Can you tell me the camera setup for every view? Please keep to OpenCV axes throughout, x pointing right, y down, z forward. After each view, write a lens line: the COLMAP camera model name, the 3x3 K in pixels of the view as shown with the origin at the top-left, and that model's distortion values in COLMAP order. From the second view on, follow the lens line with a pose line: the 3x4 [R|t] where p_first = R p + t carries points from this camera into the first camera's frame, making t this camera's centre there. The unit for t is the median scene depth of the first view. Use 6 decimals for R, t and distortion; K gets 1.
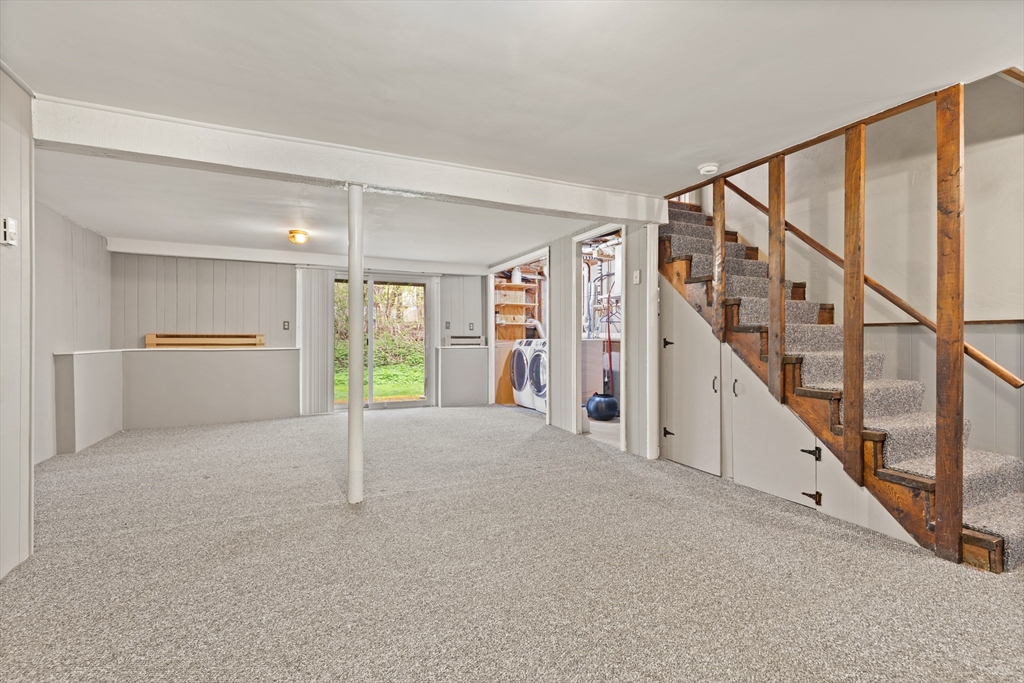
lens RADIAL K [[464.0, 0, 522.2], [0, 464.0, 336.8], [0, 0, 1]] dist [0.002869, 0.000055]
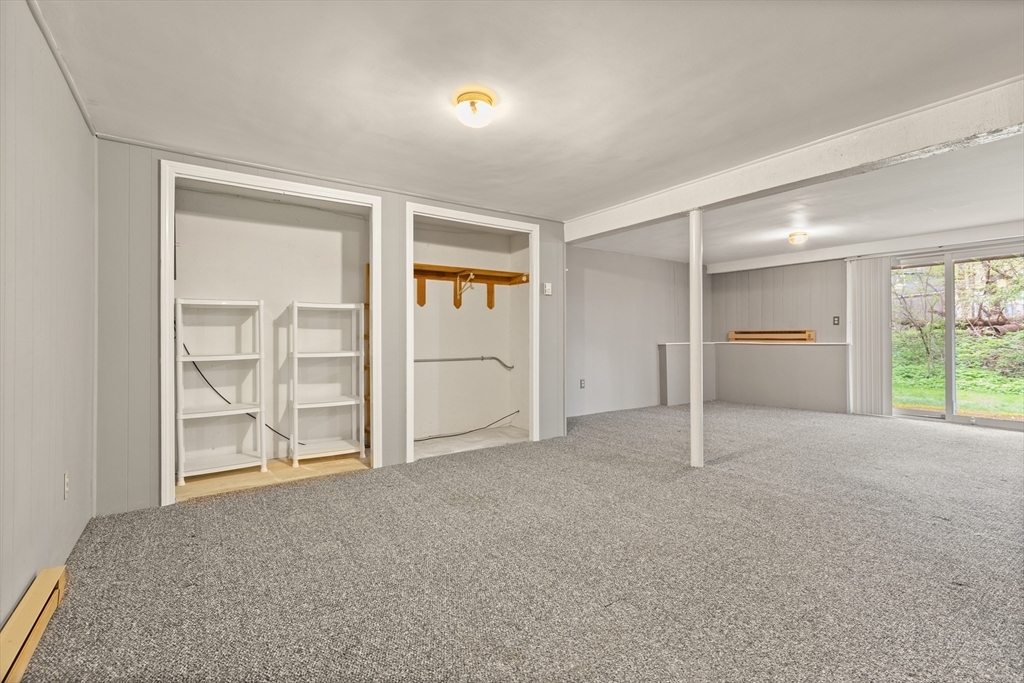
lens RADIAL K [[464.0, 0, 522.2], [0, 464.0, 336.8], [0, 0, 1]] dist [0.002869, 0.000055]
pose [[0.171879, 0.000674, -0.985118, 0.555113], [0.010224, 0.999945, 0.002468, 0.001247], [0.985065, -0.010496, 0.171862, 0.237141]]
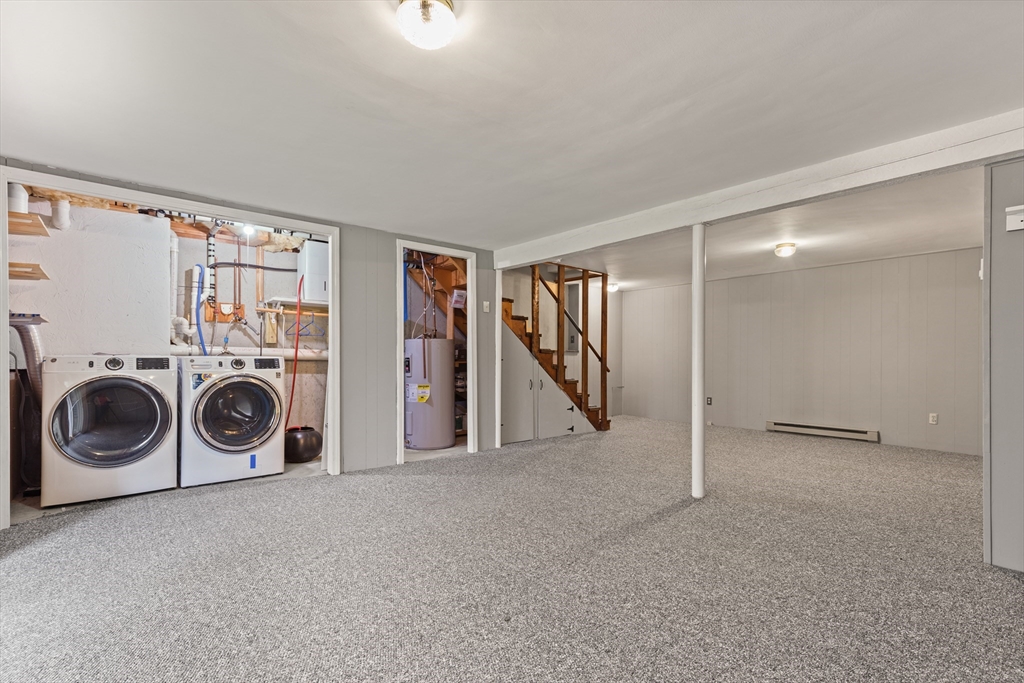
lens RADIAL K [[472.3, 0, 512.0], [0, 472.3, 341.5], [0, 0, 1]] dist [0.002145, 0.000413]
pose [[-0.267143, 0.028985, 0.963221, -0.996132], [-0.016284, 0.999269, -0.034586, 0.008040], [-0.963519, -0.024925, -0.266476, 1.273286]]
